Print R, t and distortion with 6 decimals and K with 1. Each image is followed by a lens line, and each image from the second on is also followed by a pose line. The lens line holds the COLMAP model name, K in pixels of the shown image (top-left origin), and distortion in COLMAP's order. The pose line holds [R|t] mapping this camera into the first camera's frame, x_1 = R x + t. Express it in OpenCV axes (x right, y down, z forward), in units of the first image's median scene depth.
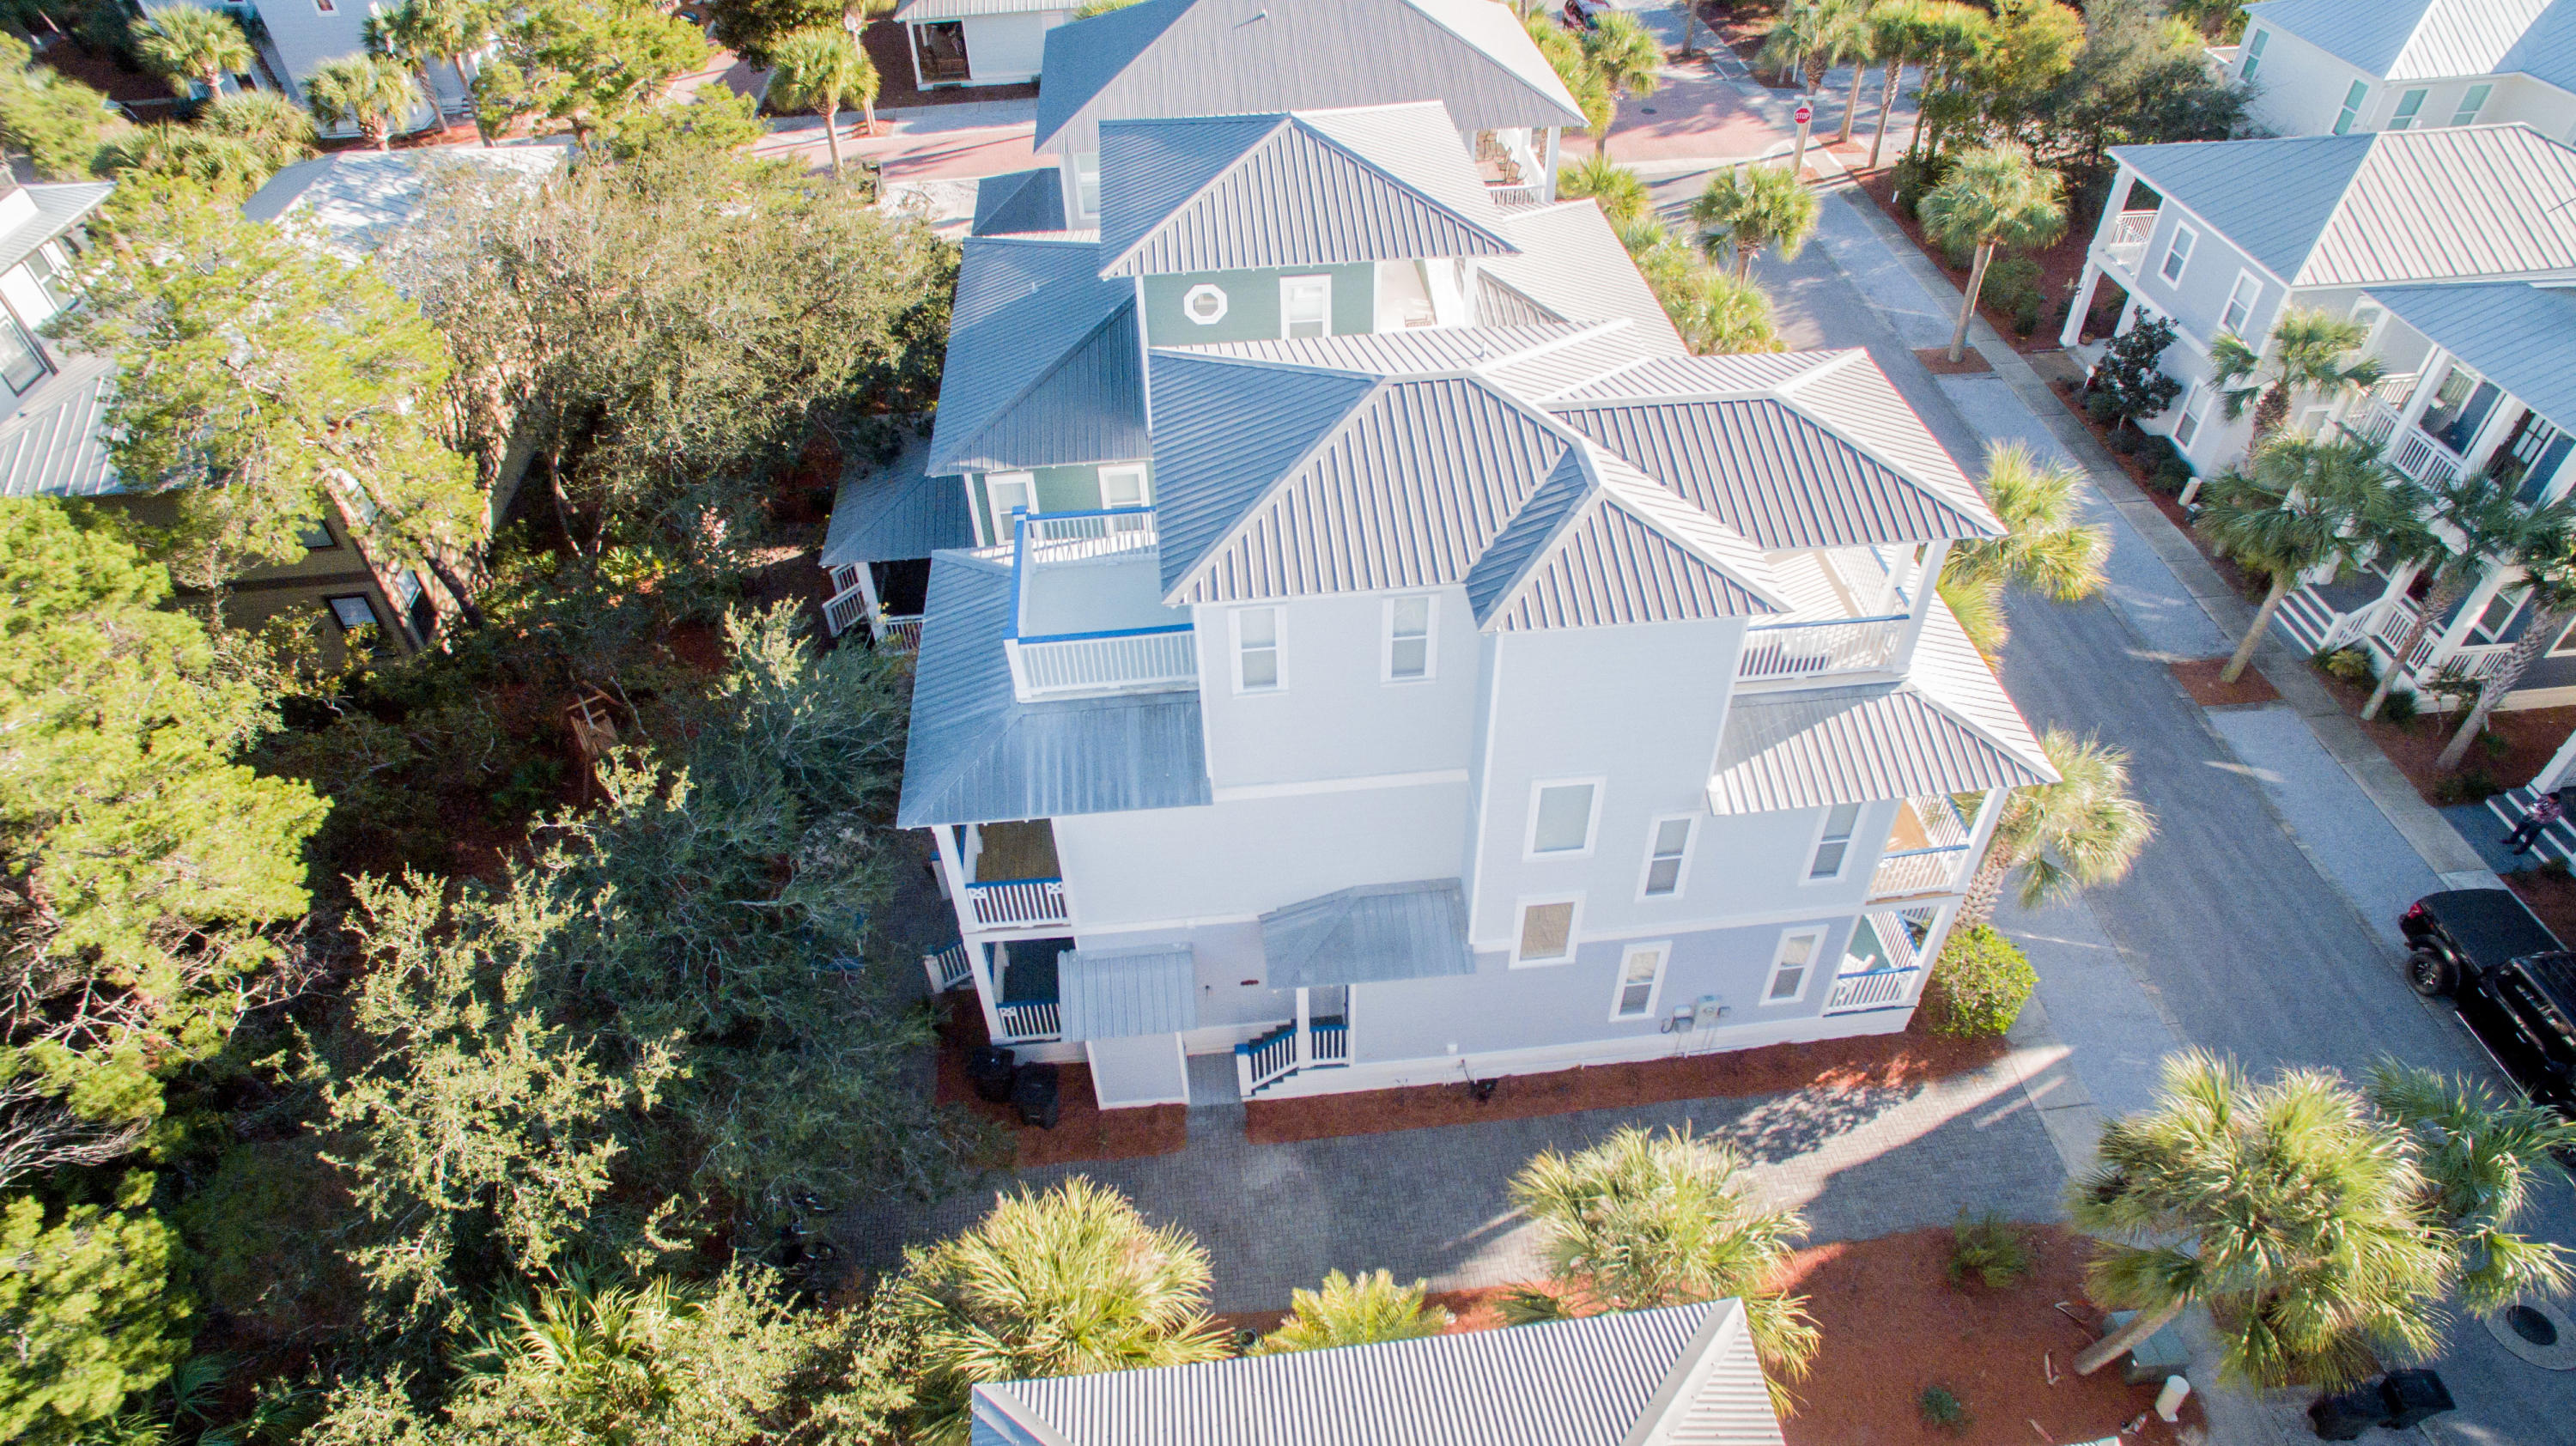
lens RADIAL K [[1493.7, 0, 1288.0], [0, 1493.7, 723.0], [0, 0, 1]] dist [-0.130794, 0.094883]
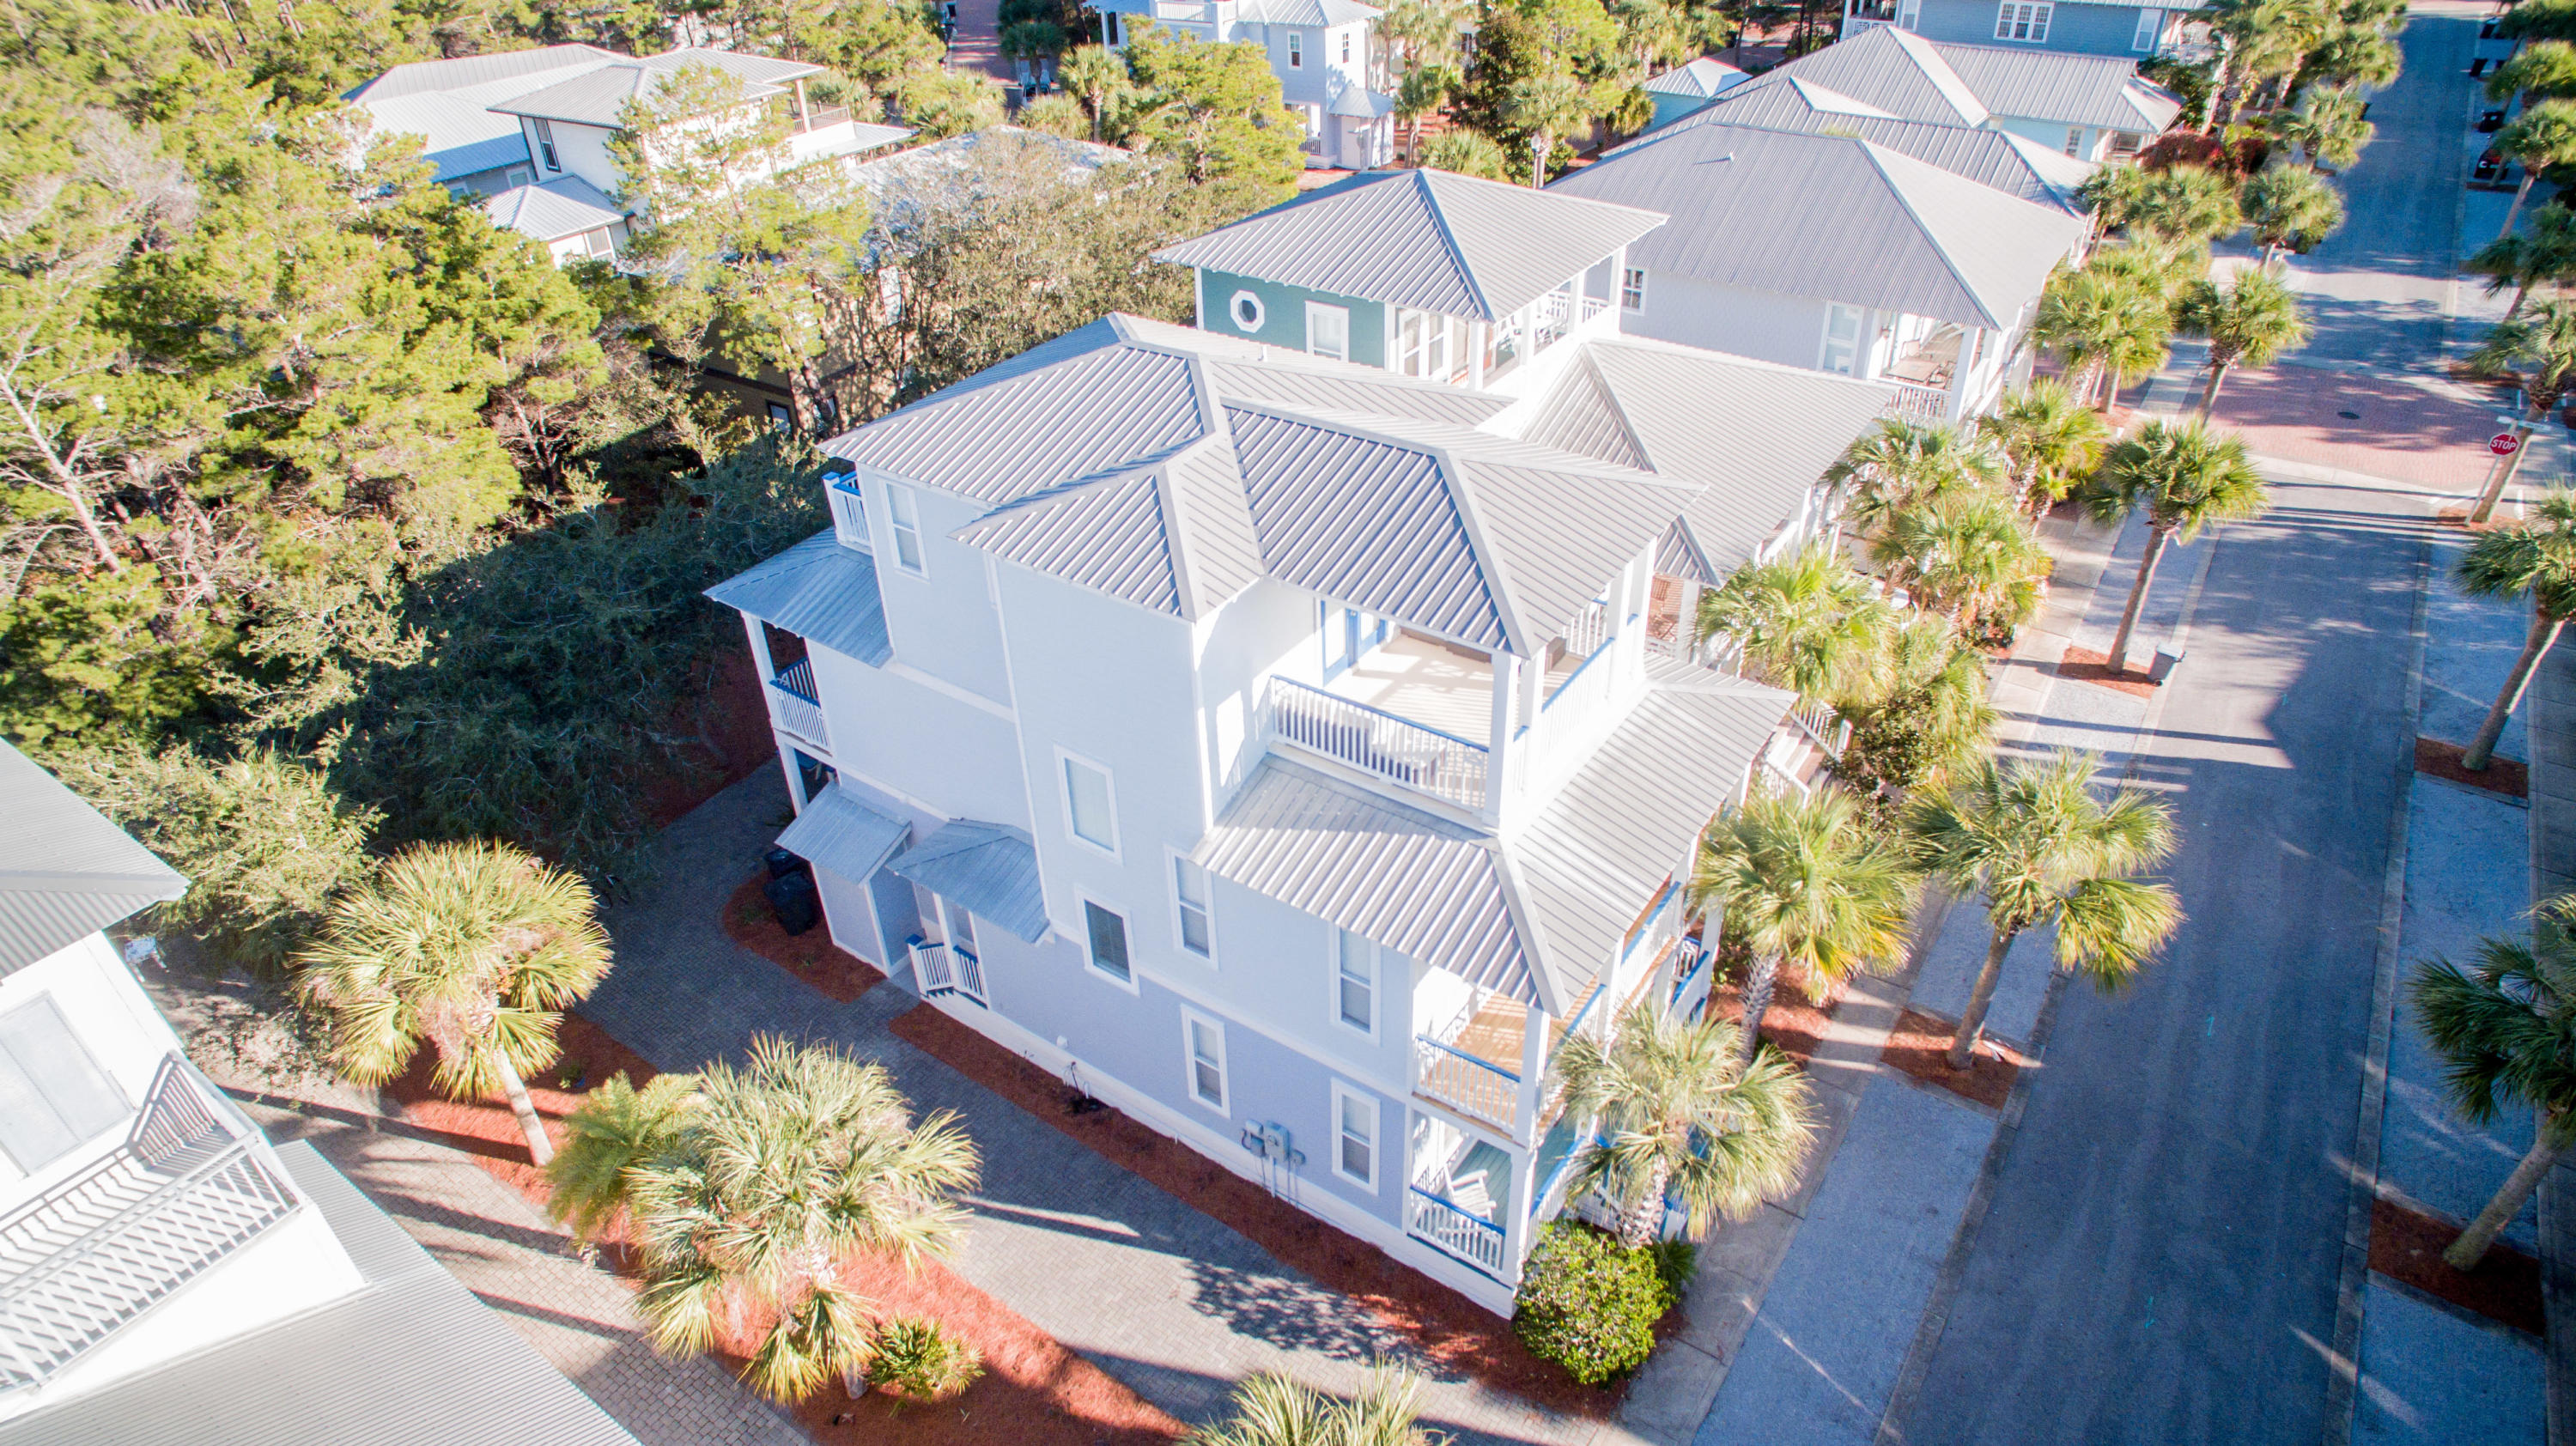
lens RADIAL K [[1493.7, 0, 1288.0], [0, 1493.7, 723.0], [0, 0, 1]] dist [-0.130794, 0.094883]
pose [[0.767006, 0.362668, -0.529315, 0.652178], [-0.427110, 0.904200, 0.000621, -0.033237], [0.478831, 0.225599, 0.848425, 0.196006]]
